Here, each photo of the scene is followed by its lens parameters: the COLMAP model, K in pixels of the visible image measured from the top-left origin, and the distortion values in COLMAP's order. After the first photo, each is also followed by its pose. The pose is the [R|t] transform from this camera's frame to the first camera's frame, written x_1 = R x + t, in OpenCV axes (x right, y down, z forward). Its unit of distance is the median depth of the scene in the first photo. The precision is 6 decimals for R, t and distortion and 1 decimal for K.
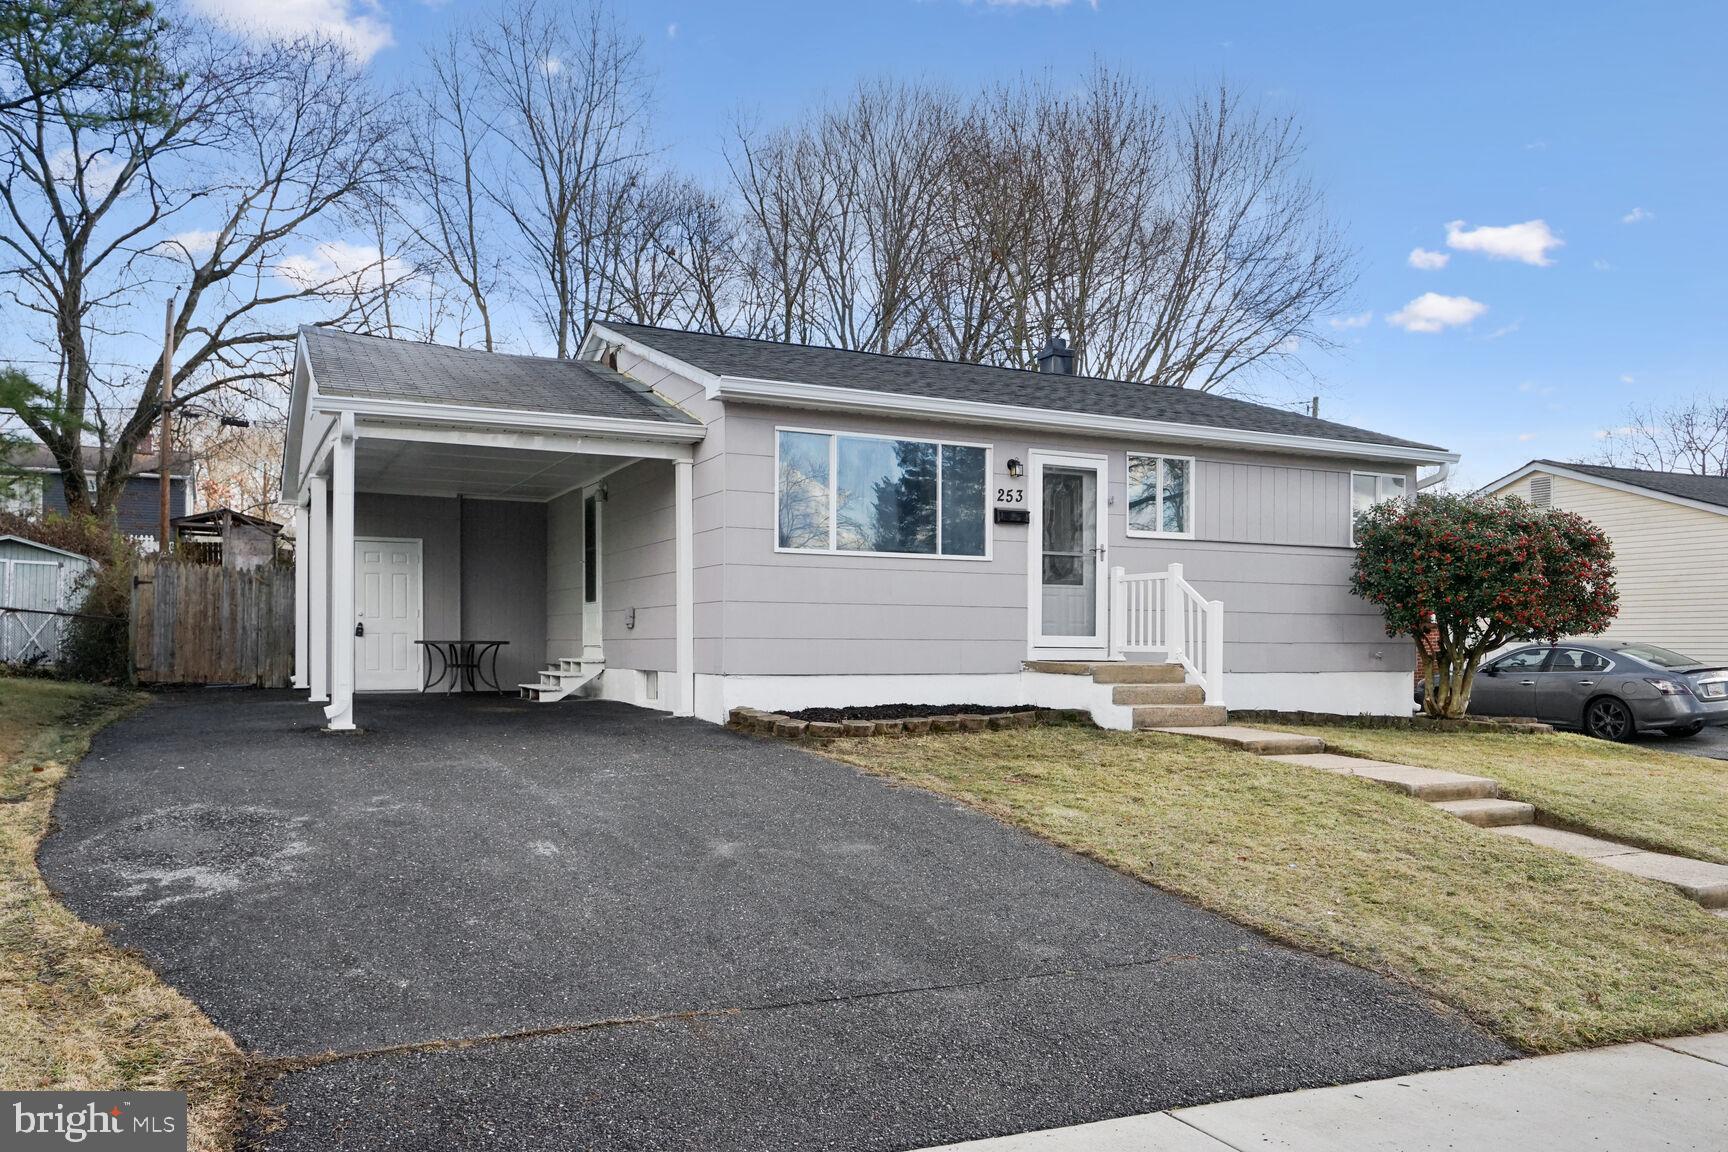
lens RADIAL K [[1356.4, 0, 864.9], [0, 1356.4, 631.9], [0, 0, 1]] dist [-0.003647, -0.005364]
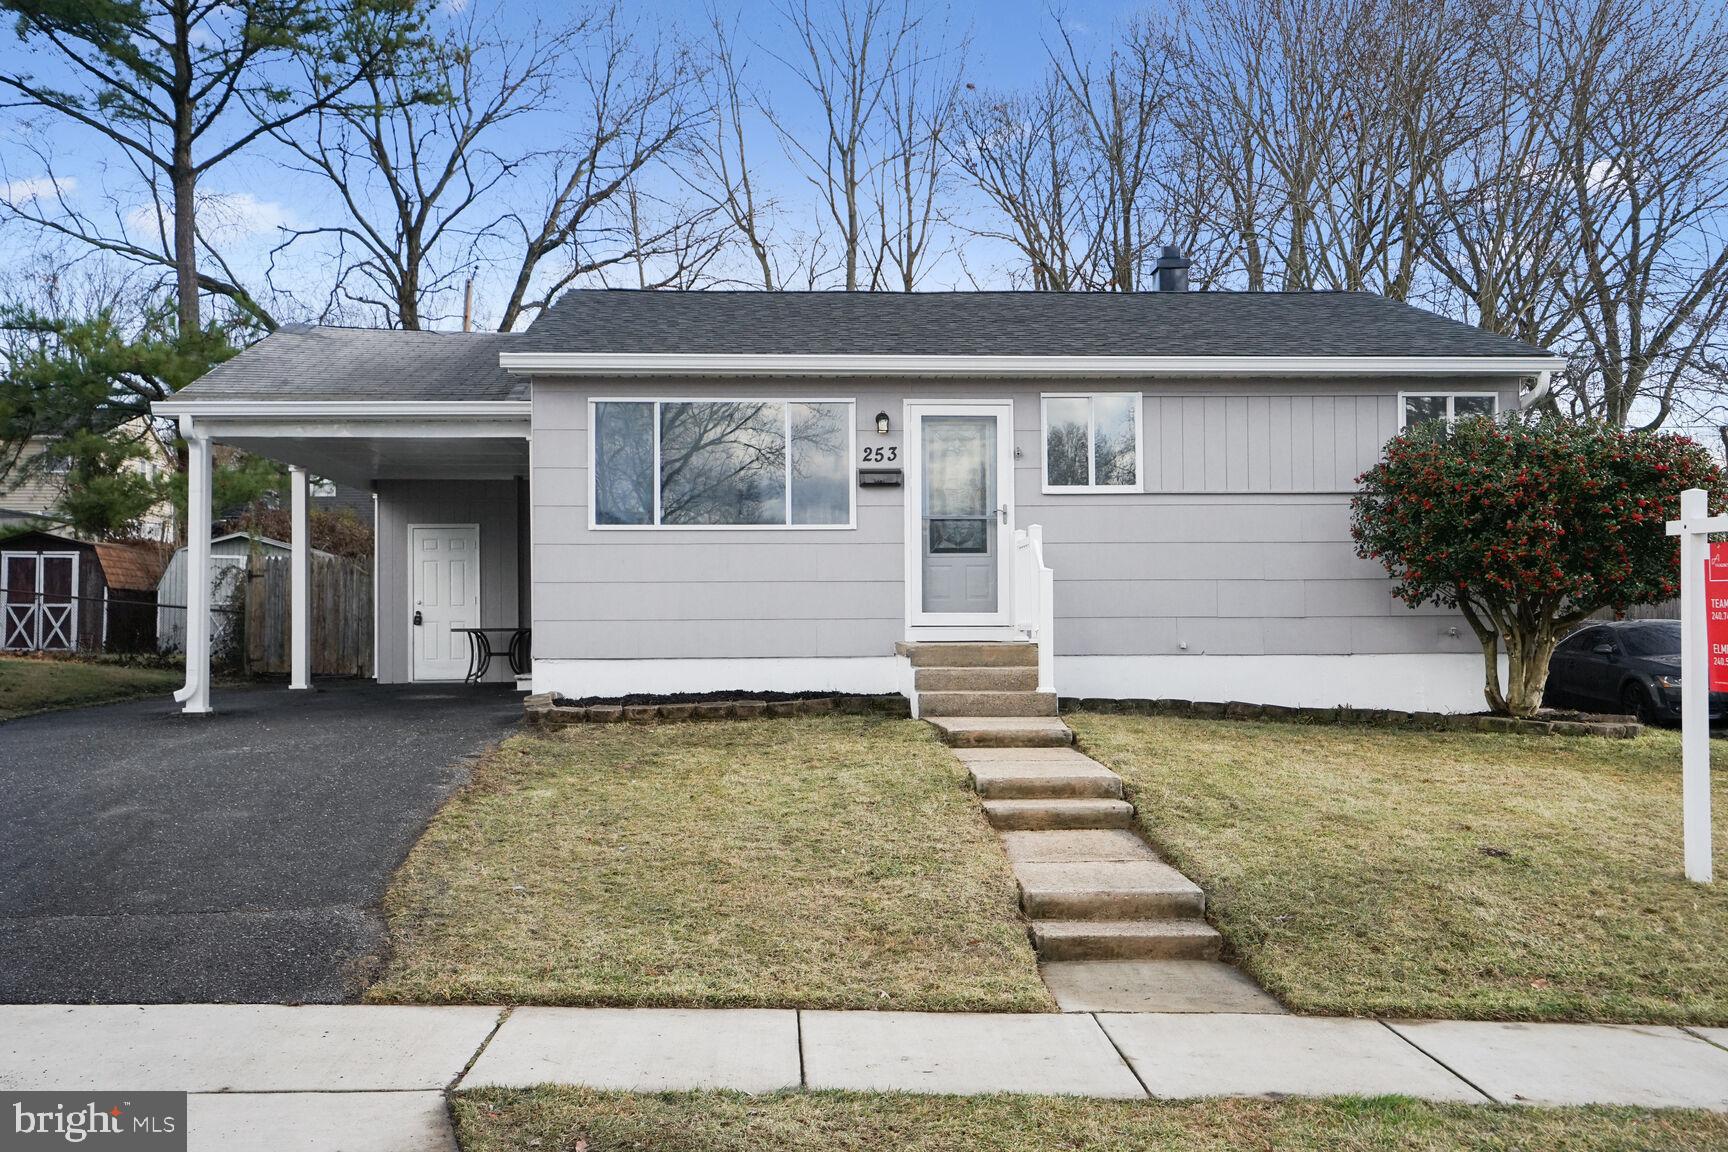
lens RADIAL K [[1736.3, 0, 864.0], [0, 1736.3, 576.0], [0, 0, 1]] dist [0.008294, 0.018098]
pose [[0.913817, -0.025029, -0.405355, 0.530920], [0.014890, 0.999493, -0.028145, 0.009564], [0.405854, 0.019683, 0.913726, -0.029767]]
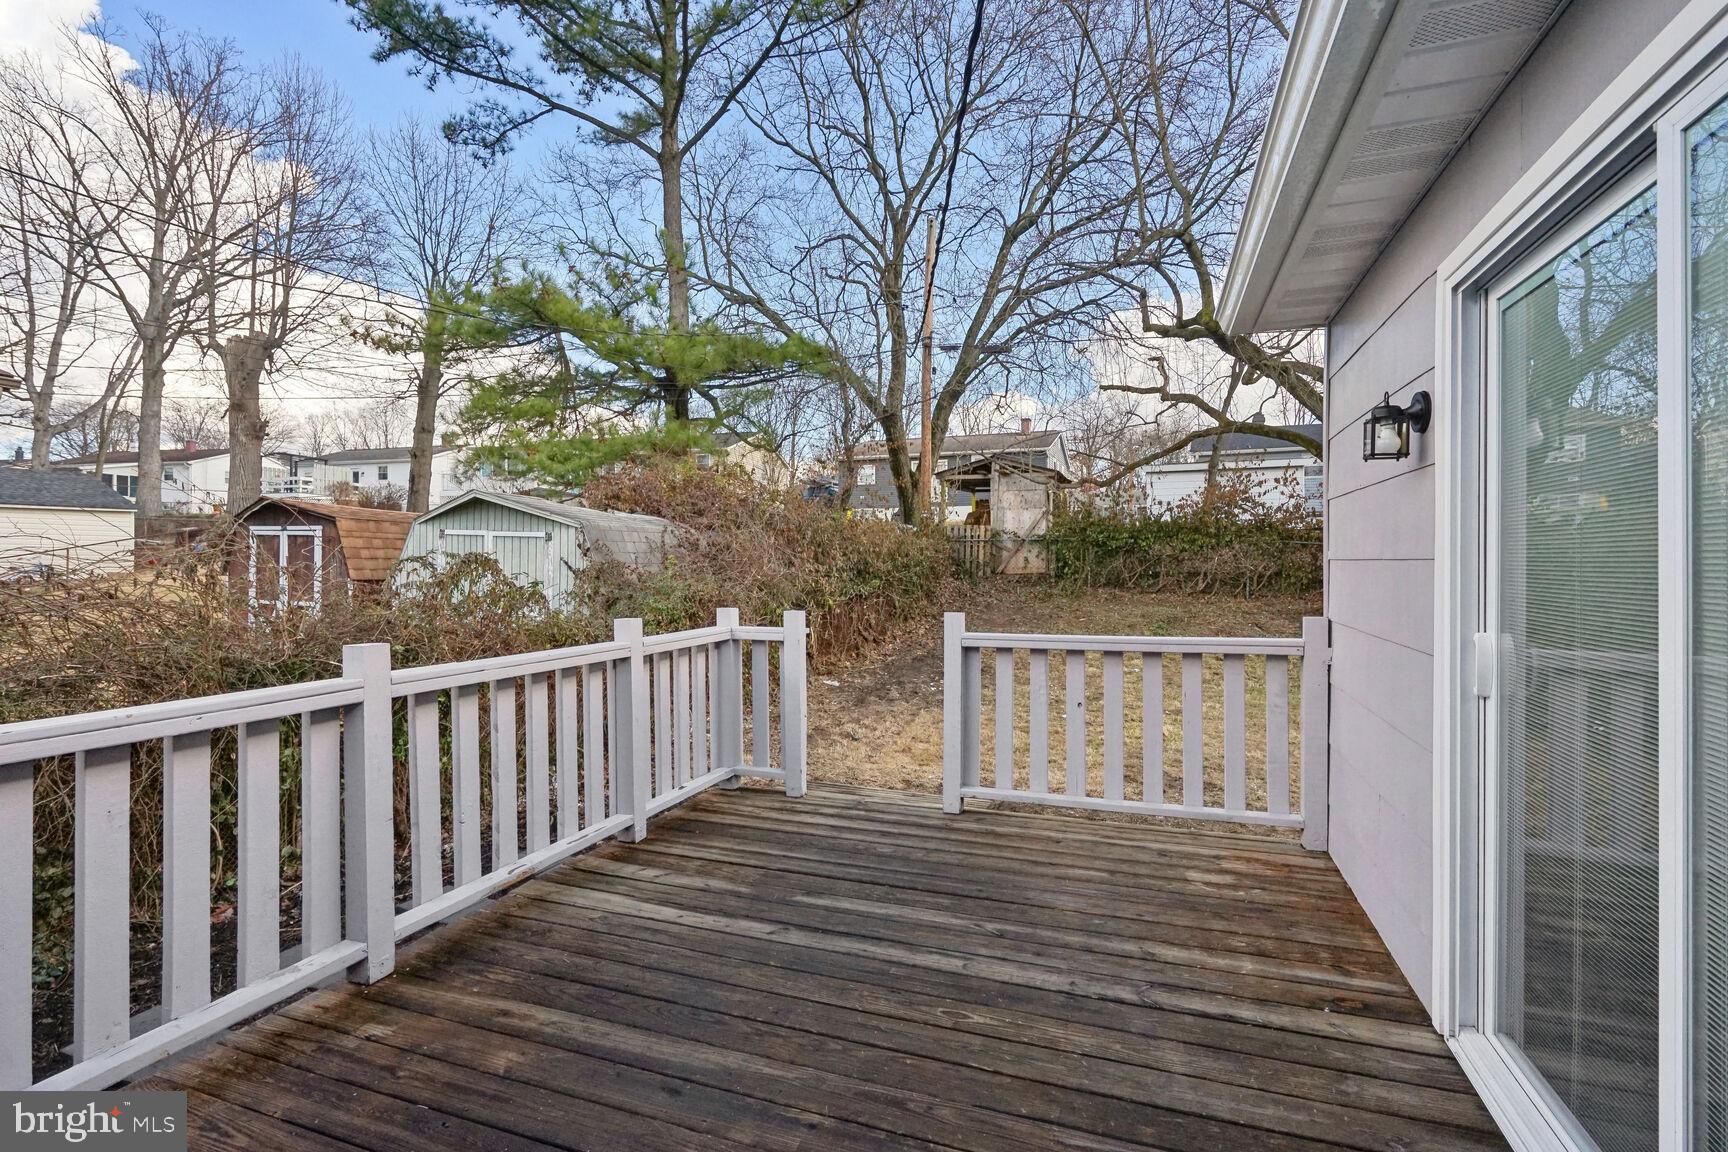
lens RADIAL K [[791.4, 0, 864.0], [0, 791.4, 576.0], [0, 0, 1]] dist [-0.000580, 0.000271]
pose [[0.700413, 0.005032, -0.713720, -0.395197], [0.009614, 0.999818, 0.016484, -0.056782], [0.713673, -0.018407, 0.700237, 1.327628]]
